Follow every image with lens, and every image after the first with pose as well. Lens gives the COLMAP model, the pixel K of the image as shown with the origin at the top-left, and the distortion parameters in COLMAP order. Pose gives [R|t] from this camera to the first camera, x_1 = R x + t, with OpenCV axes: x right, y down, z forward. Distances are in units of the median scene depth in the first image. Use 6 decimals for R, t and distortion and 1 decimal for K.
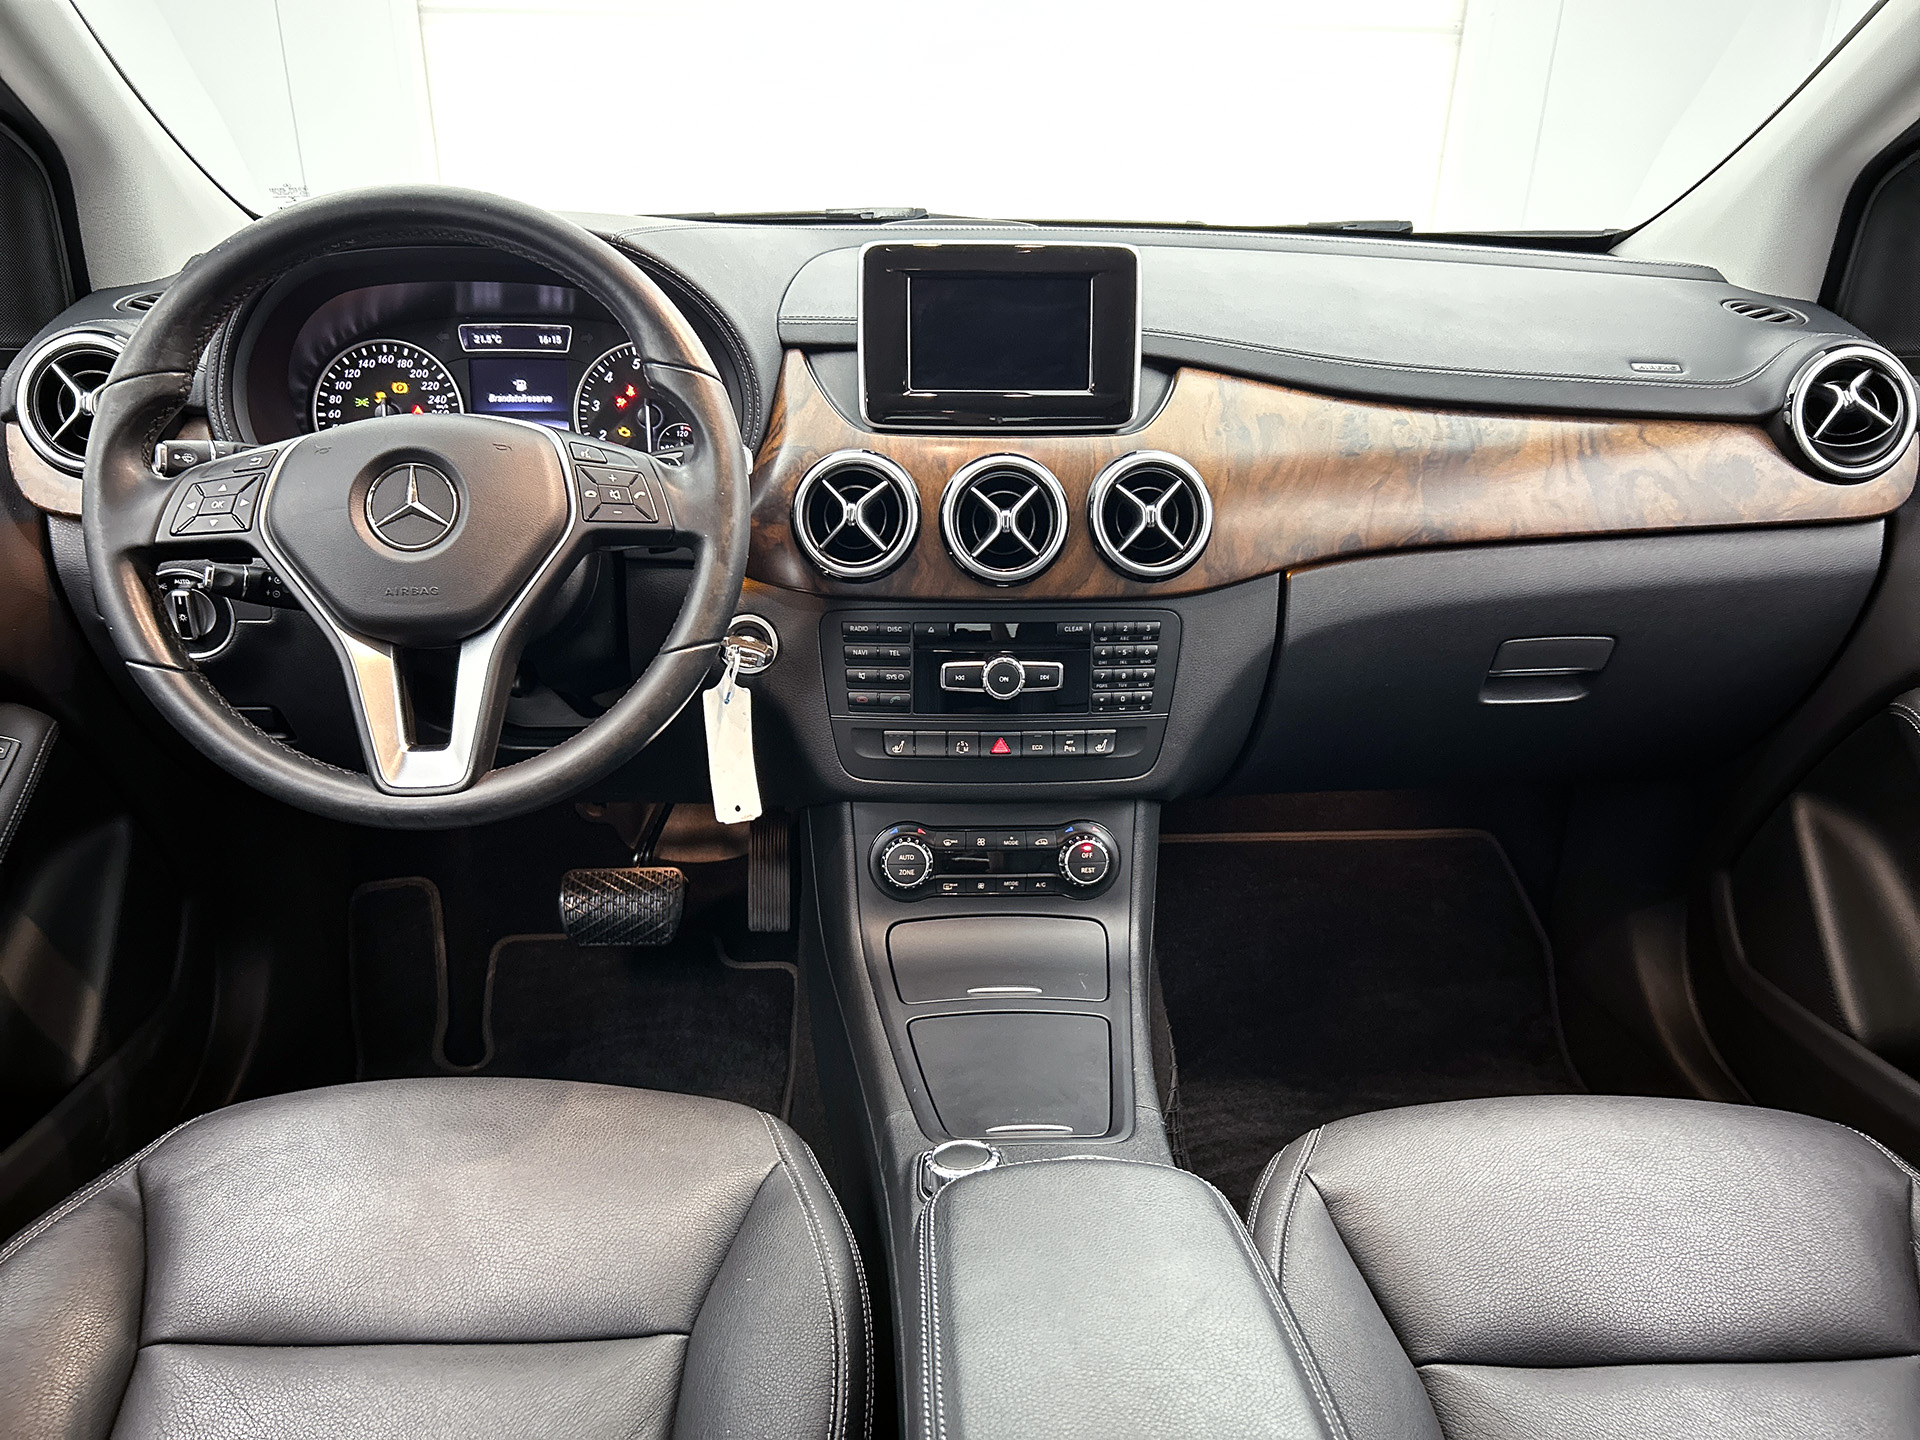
lens RADIAL K [[1460.1, 0, 960.0], [0, 1460.1, 720.0], [0, 0, 1]] dist [-0.045708, 0.081536]
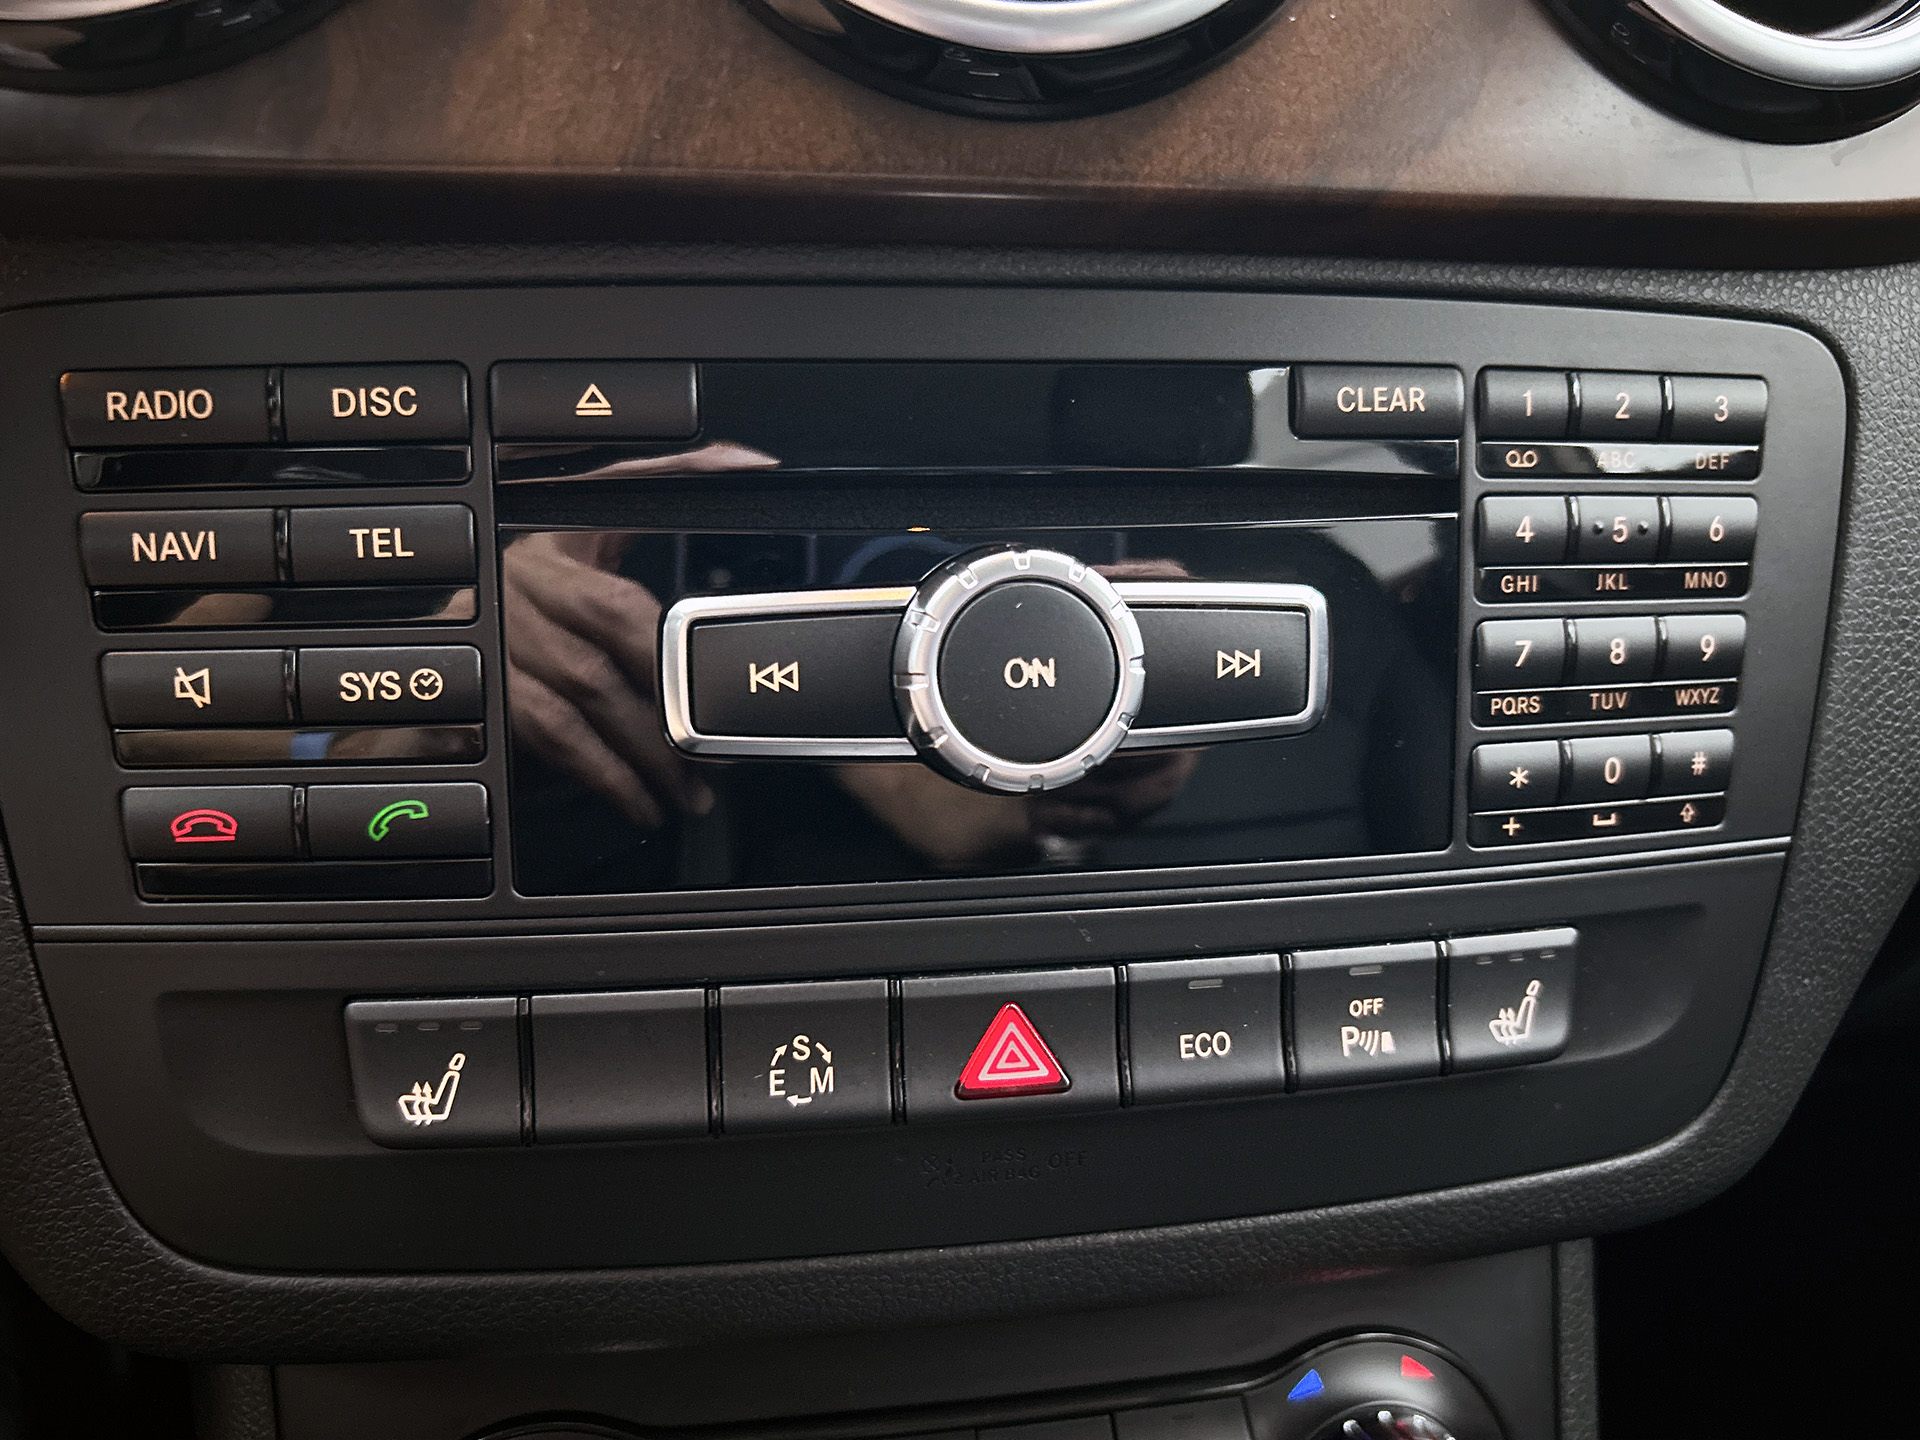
lens RADIAL K [[1347.0, 0, 960.0], [0, 1347.0, 720.0], [0, 0, 1]] dist [0.013673, -0.000610]
pose [[0.994376, -0.035505, 0.099779, 0.005530], [0.046638, 0.992663, -0.111558, -0.004760], [-0.095086, 0.115584, 0.988736, 0.788953]]
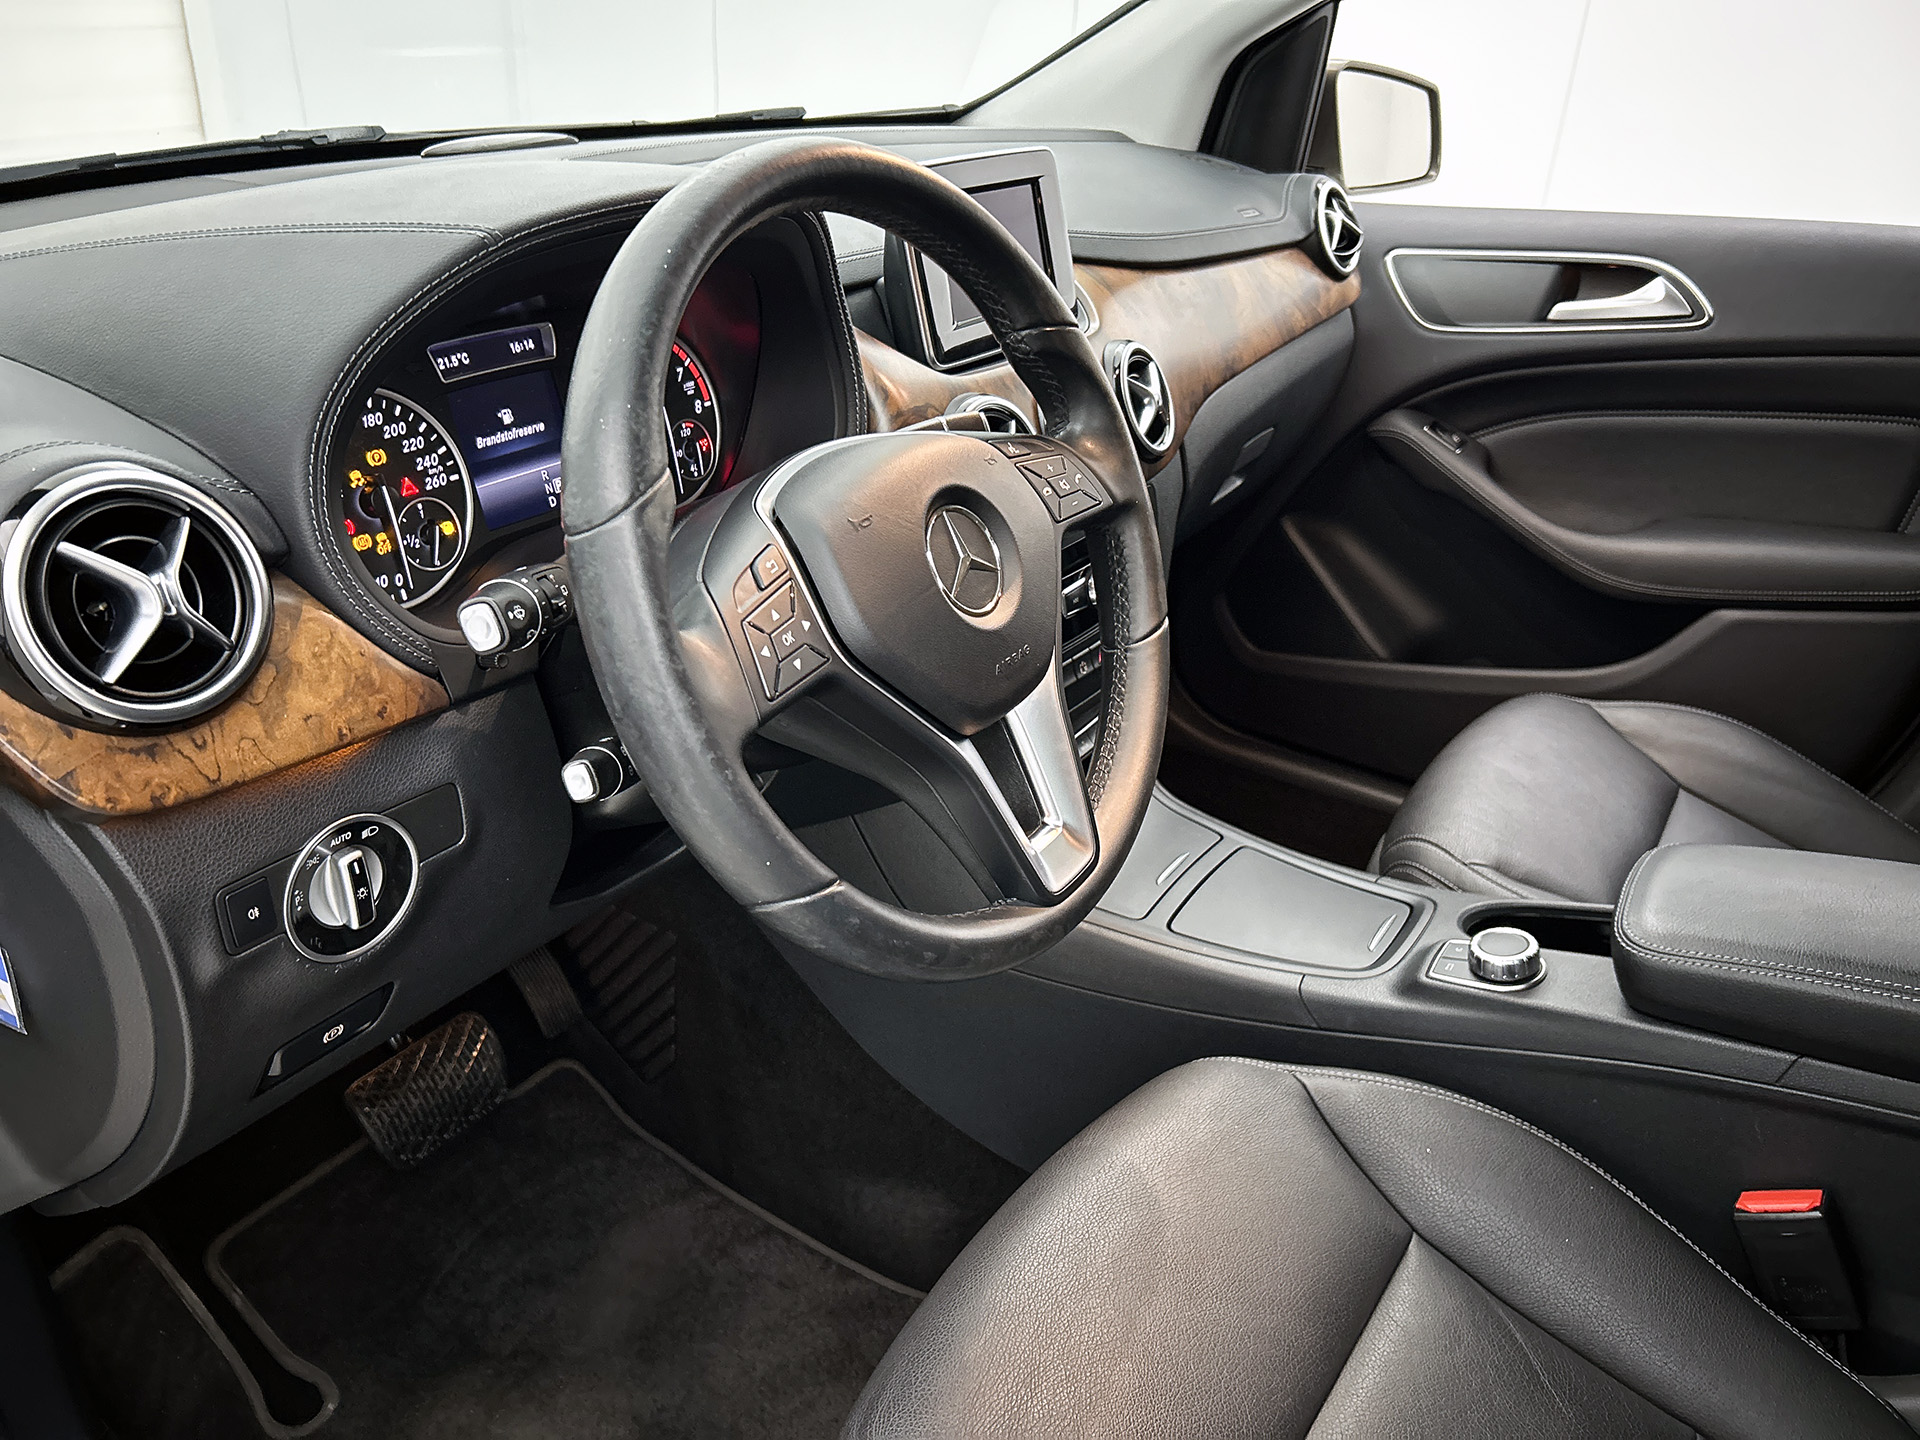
lens RADIAL K [[1460.1, 0, 960.0], [0, 1460.1, 720.0], [0, 0, 1]] dist [-0.045708, 0.081536]
pose [[0.606068, -0.360968, 0.708790, -0.738060], [0.305582, 0.928378, 0.211503, -0.177403], [-0.734371, 0.088409, 0.672966, 0.374611]]
